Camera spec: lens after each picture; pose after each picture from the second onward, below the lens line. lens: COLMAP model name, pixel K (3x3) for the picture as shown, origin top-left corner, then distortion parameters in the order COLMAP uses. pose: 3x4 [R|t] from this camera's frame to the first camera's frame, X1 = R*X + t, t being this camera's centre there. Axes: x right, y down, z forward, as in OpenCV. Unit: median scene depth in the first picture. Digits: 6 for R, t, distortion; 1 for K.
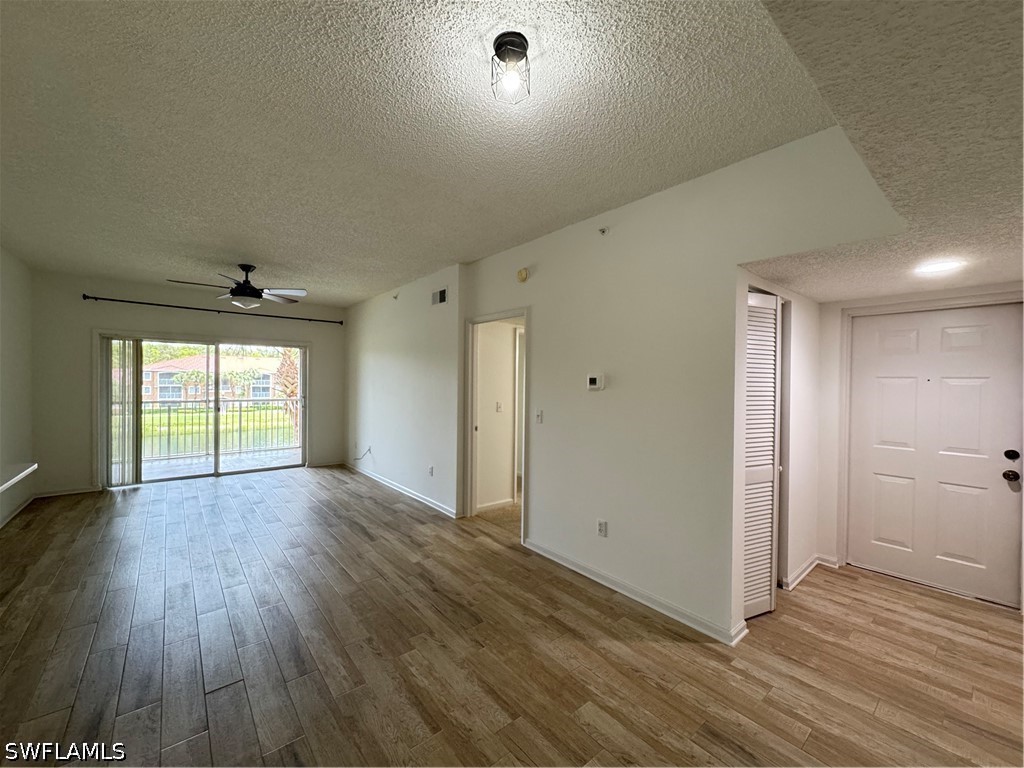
lens RADIAL K [[408.7, 0, 512.0], [0, 408.7, 384.0], [0, 0, 1]] dist [-0.001022, 0.000354]
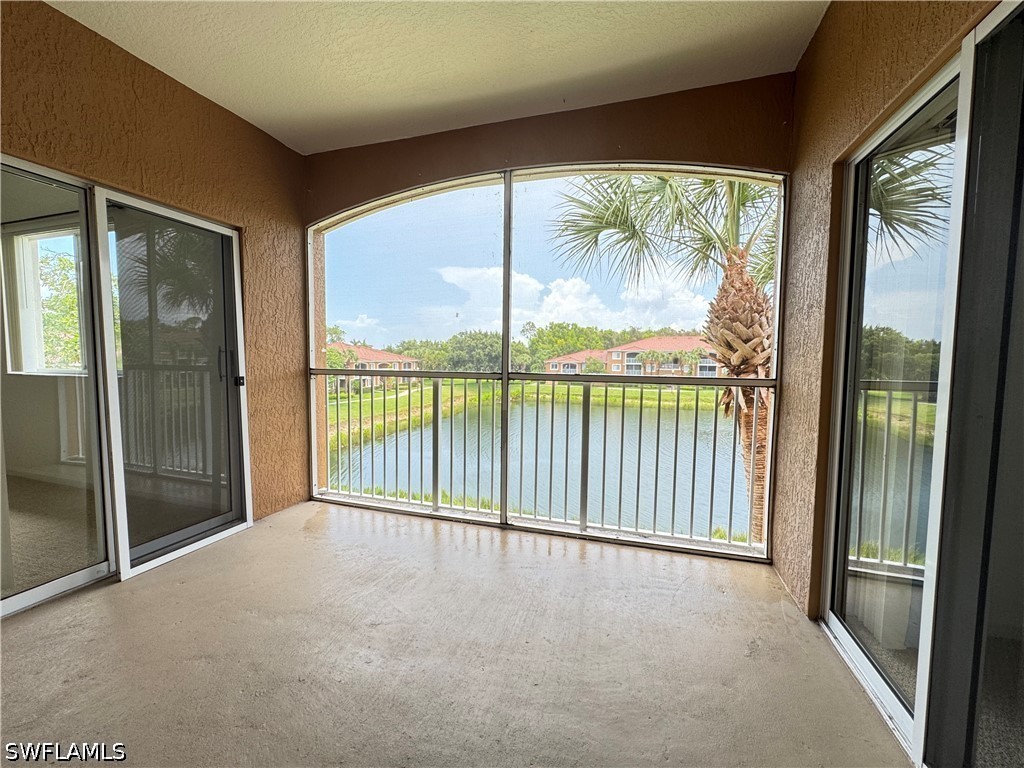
lens RADIAL K [[408.7, 0, 512.0], [0, 408.7, 384.0], [0, 0, 1]] dist [-0.001022, 0.000354]
pose [[0.539897, 0.048285, -0.840345, -0.330862], [-0.007969, 0.998602, 0.052259, 0.022353], [0.841693, -0.021518, 0.539527, 0.605378]]
